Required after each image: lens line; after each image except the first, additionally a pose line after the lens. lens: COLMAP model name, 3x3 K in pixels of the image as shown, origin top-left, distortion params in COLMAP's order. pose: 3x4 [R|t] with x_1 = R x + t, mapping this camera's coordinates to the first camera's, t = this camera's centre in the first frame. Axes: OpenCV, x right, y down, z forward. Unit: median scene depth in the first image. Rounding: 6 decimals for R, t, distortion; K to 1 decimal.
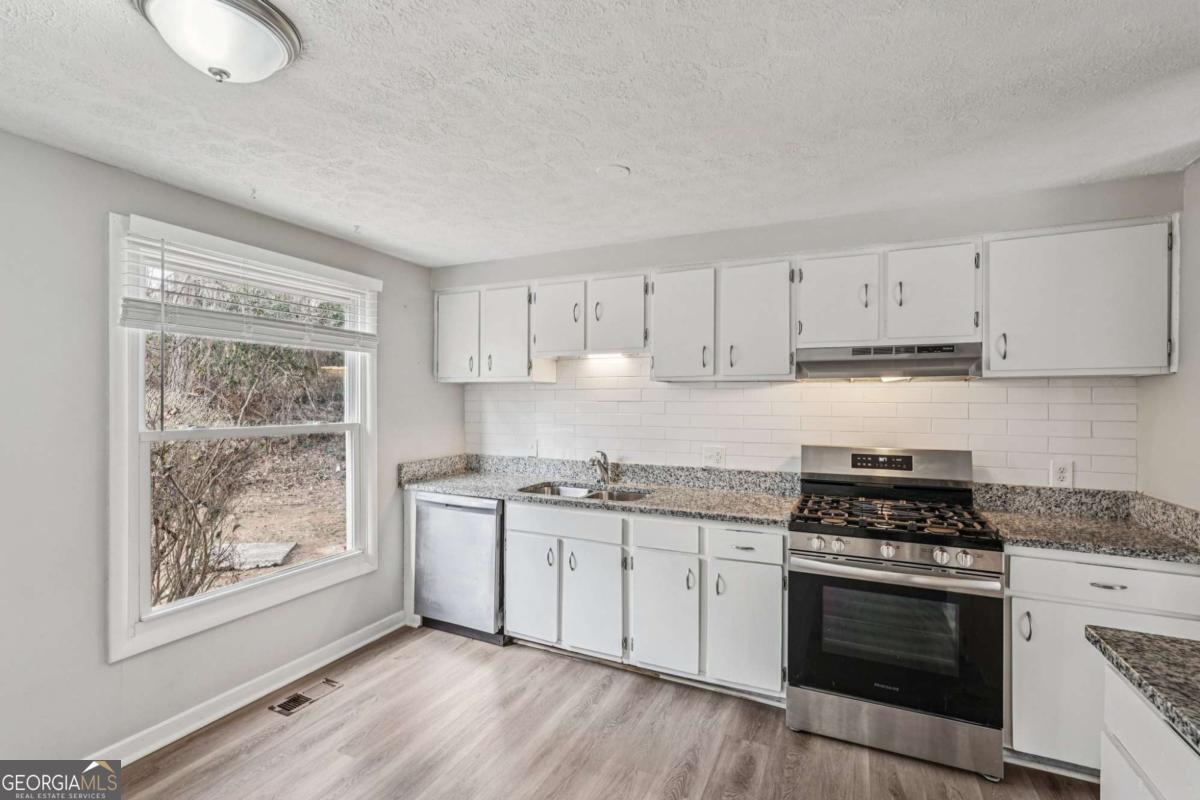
lens RADIAL K [[537.1, 0, 600.0], [0, 537.1, 394.6], [0, 0, 1]] dist [-0.016957, 0.010655]
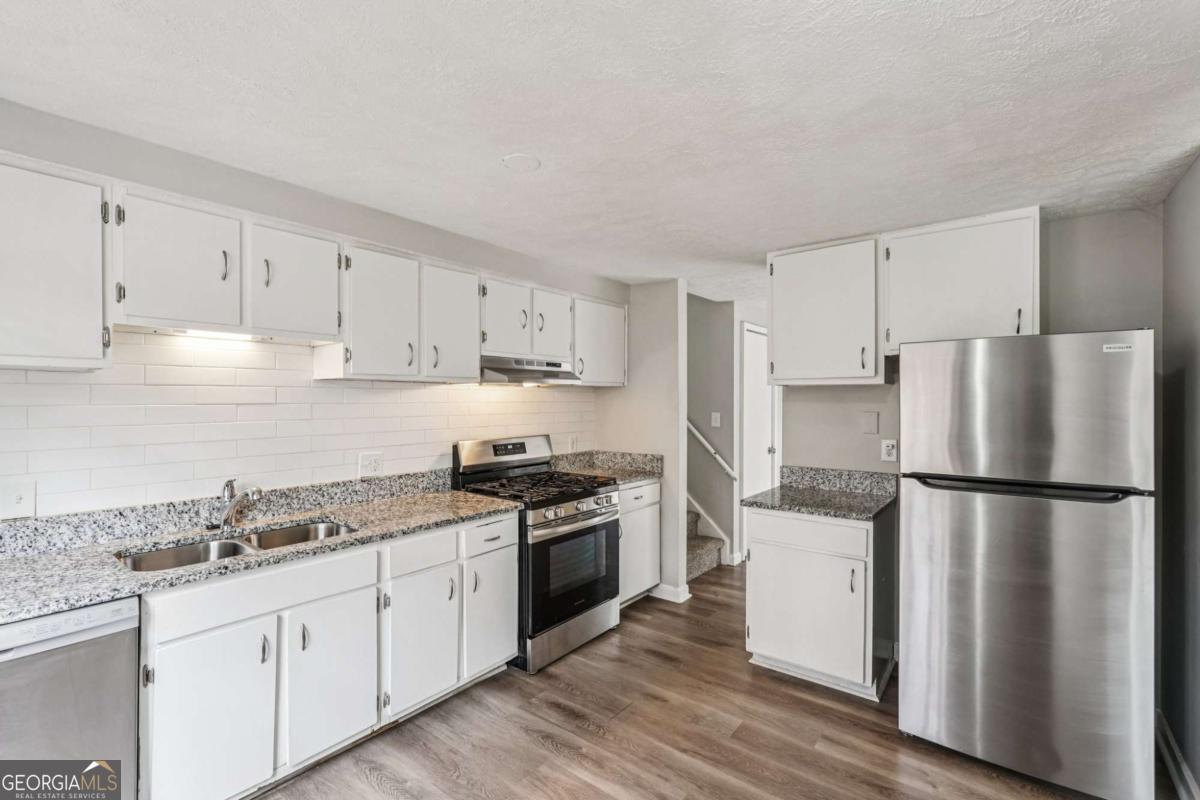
lens RADIAL K [[537.1, 0, 600.0], [0, 537.1, 394.6], [0, 0, 1]] dist [-0.016957, 0.010655]
pose [[0.215552, 0.004993, 0.976480, -0.683214], [-0.008735, 0.999957, -0.003185, -0.001797], [-0.976453, -0.007843, 0.215587, 0.515260]]
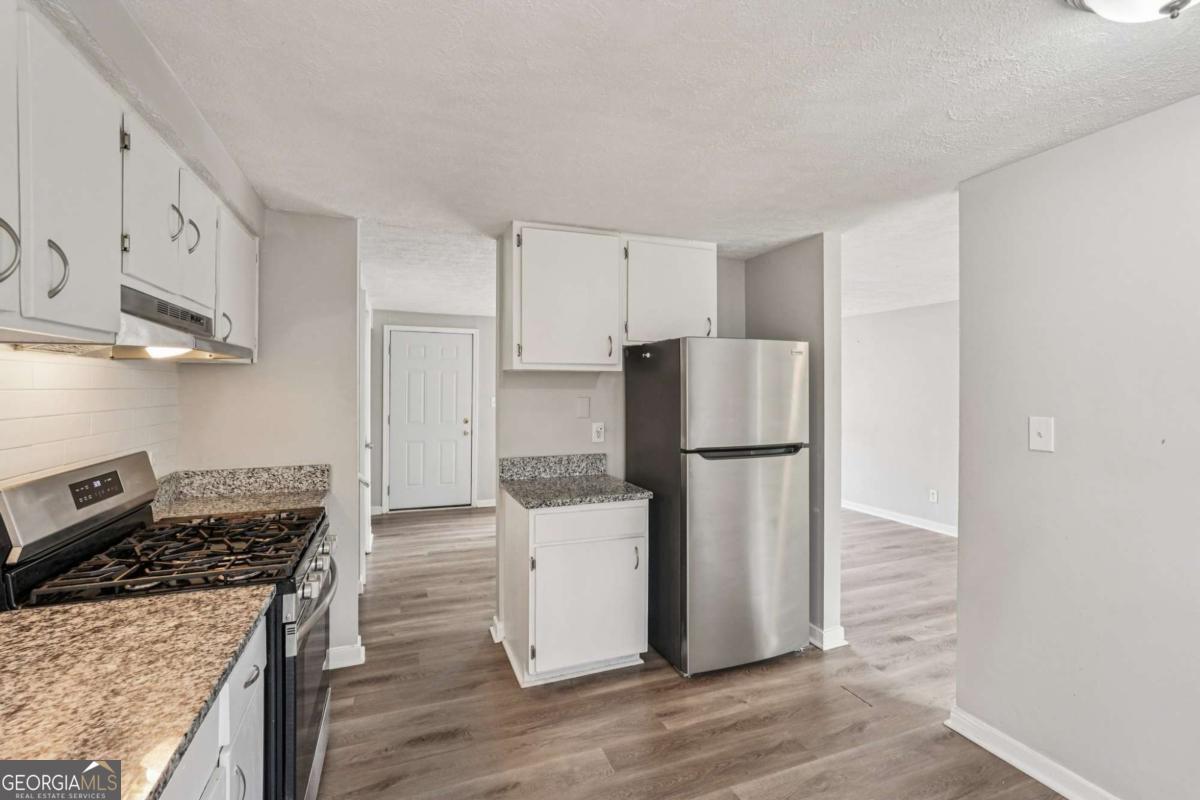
lens RADIAL K [[539.1, 0, 606.0], [0, 539.1, 381.0], [0, 0, 1]] dist [-0.010691, -0.000068]
pose [[-0.732083, 0.001793, 0.681213, -0.305479], [-0.011697, 0.999816, -0.015202, 0.007129], [-0.681115, -0.019097, -0.731928, 1.056084]]
